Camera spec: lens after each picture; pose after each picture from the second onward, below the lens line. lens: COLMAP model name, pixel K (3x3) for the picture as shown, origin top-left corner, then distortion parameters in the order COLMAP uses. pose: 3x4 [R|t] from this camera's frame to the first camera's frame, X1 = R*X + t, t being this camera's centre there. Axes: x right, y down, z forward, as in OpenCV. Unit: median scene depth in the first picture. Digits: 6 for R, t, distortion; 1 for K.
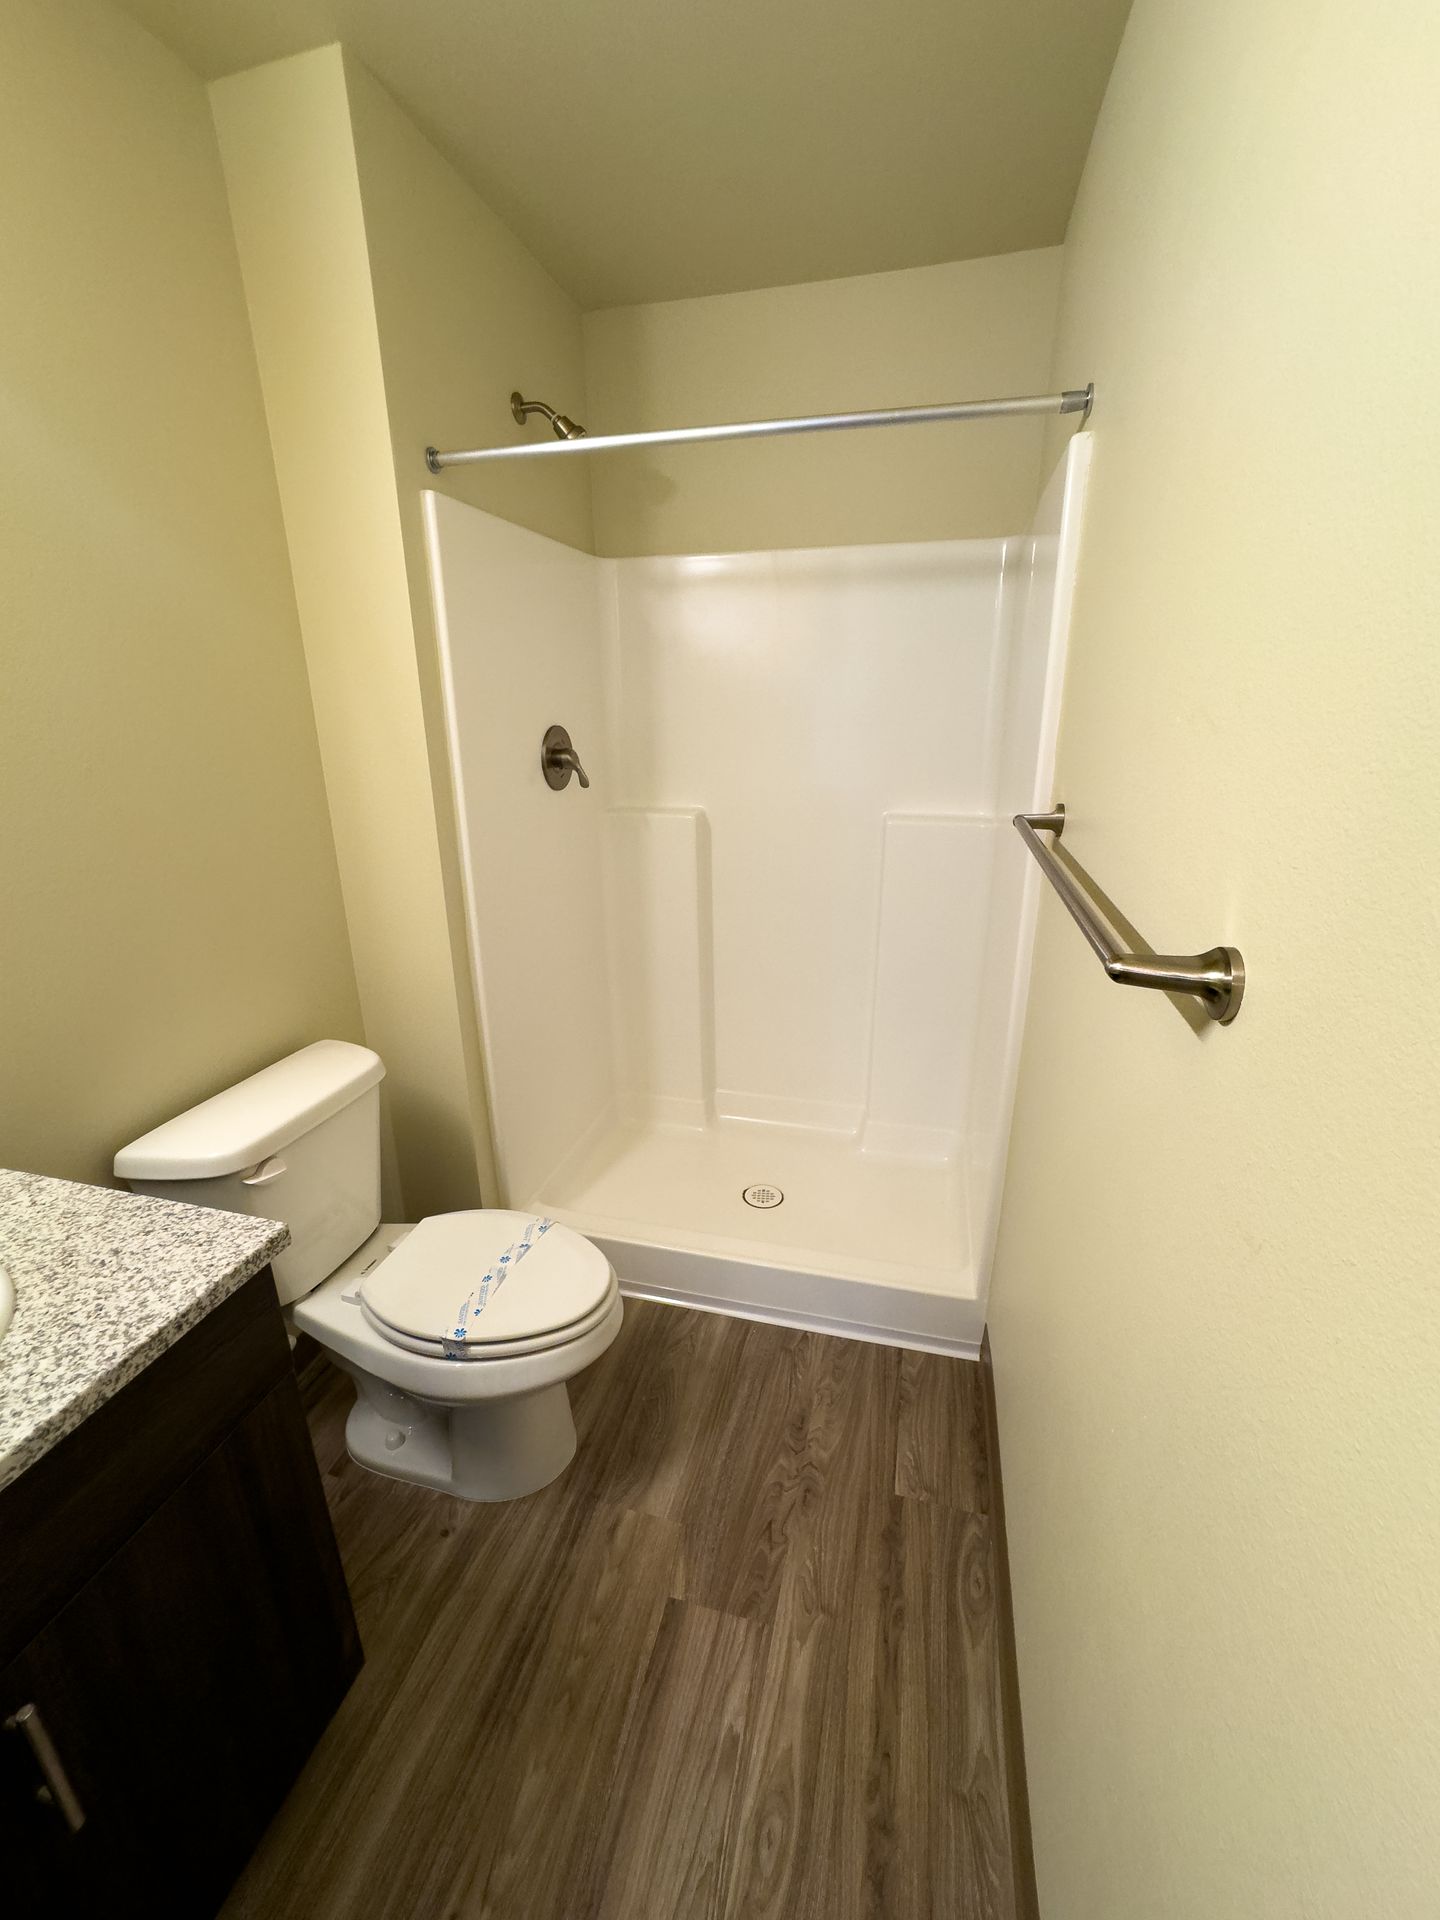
lens RADIAL K [[781.2, 0, 719.0], [0, 781.2, 957.6], [0, 0, 1]] dist [-0.040717, 0.020119]
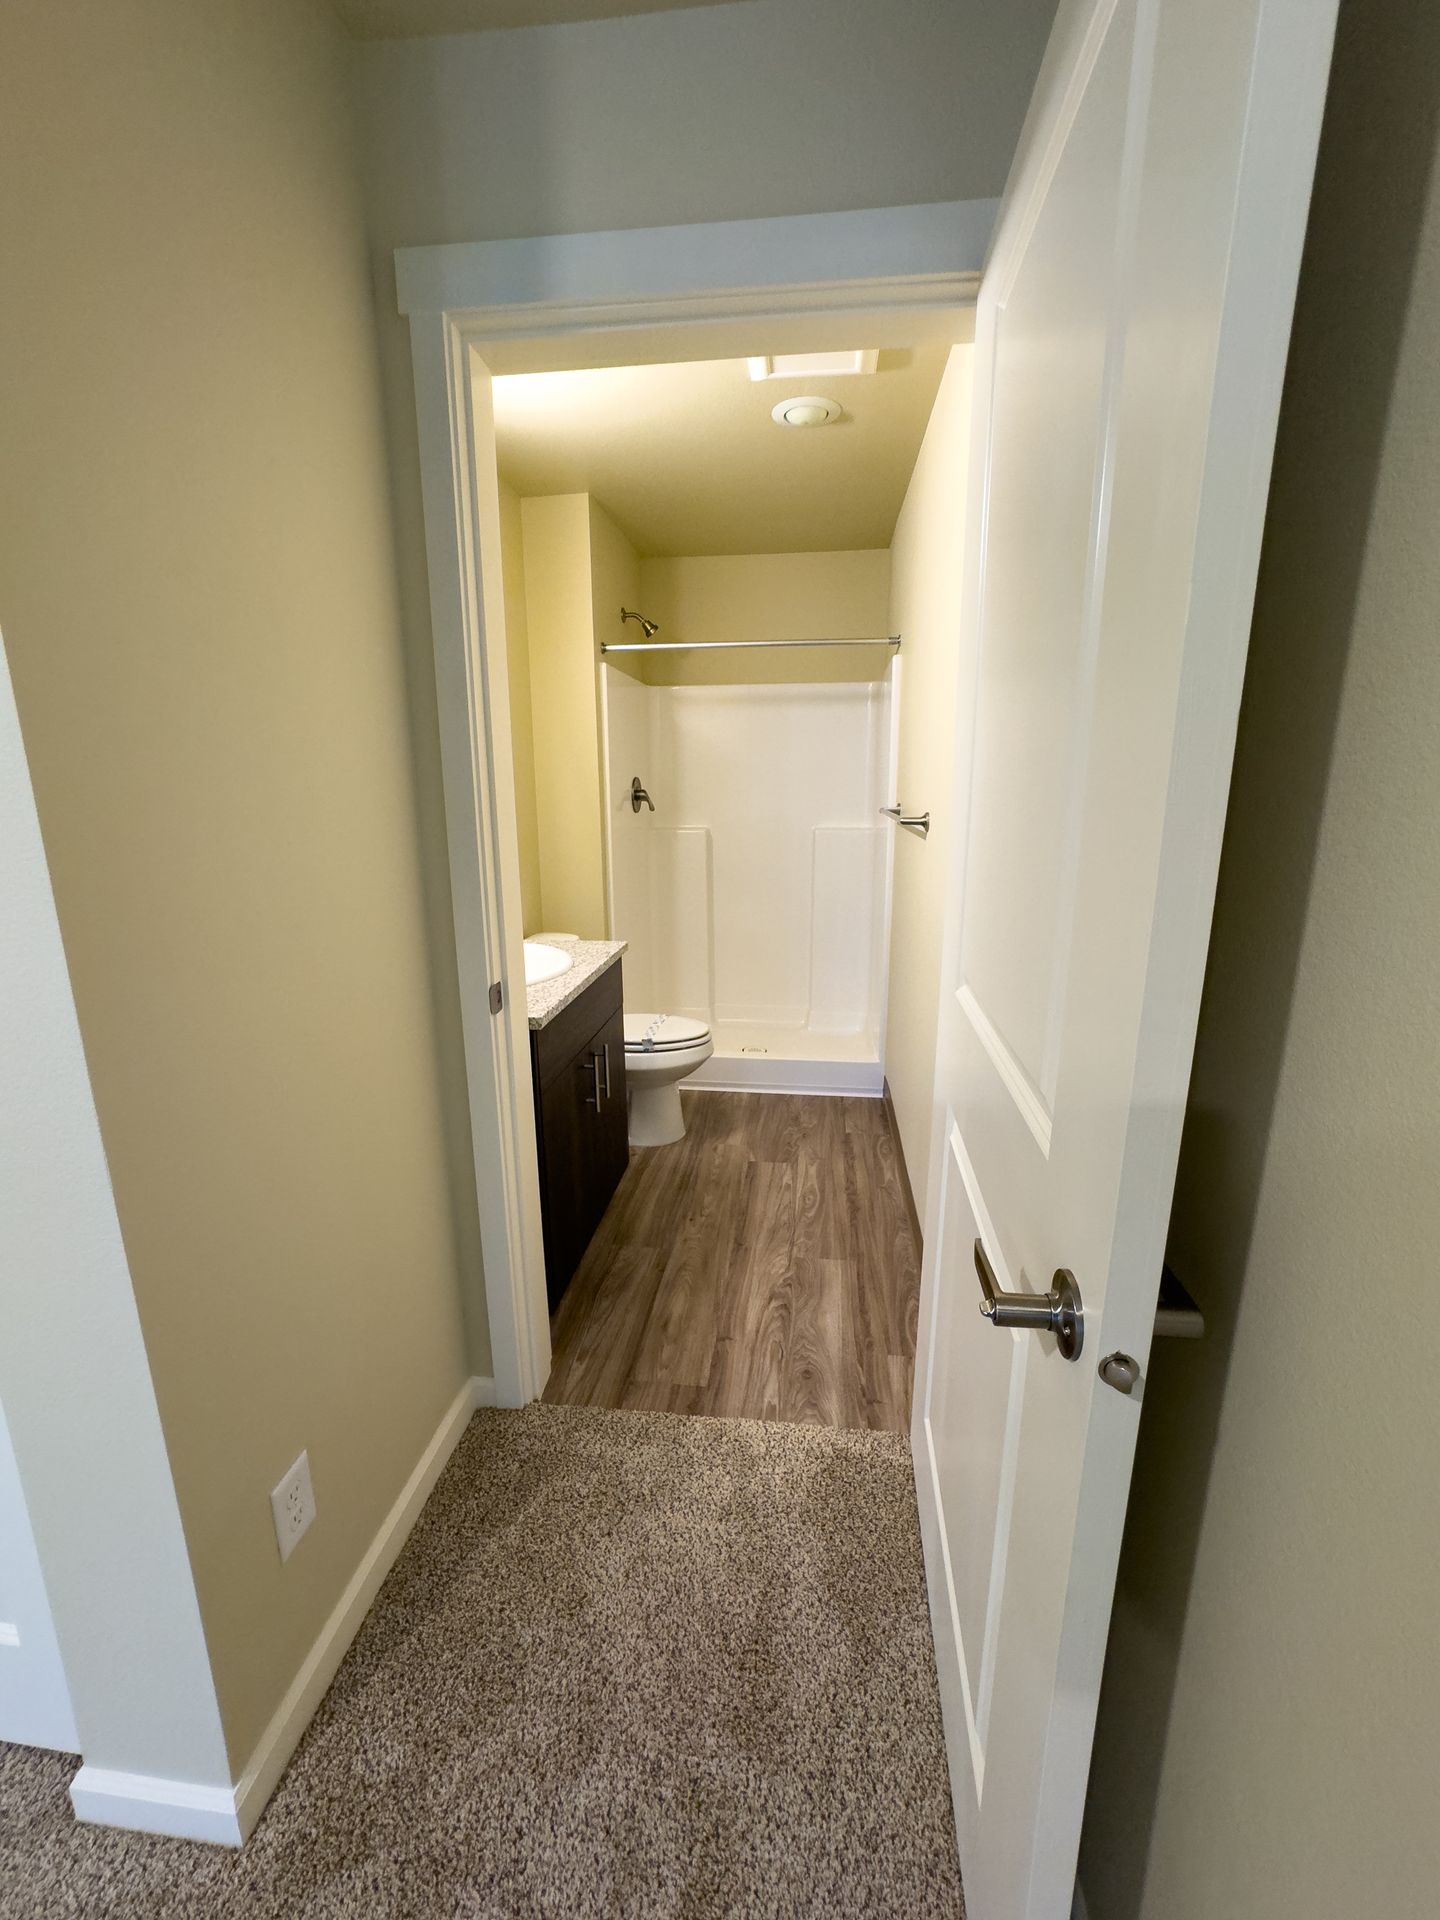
lens RADIAL K [[781.2, 0, 719.0], [0, 781.2, 957.6], [0, 0, 1]] dist [-0.040717, 0.020119]
pose [[0.990998, -0.027215, 0.131078, -0.372060], [0.039937, 0.994635, -0.095428, 0.416865], [-0.127777, 0.099804, 0.986768, -1.071319]]
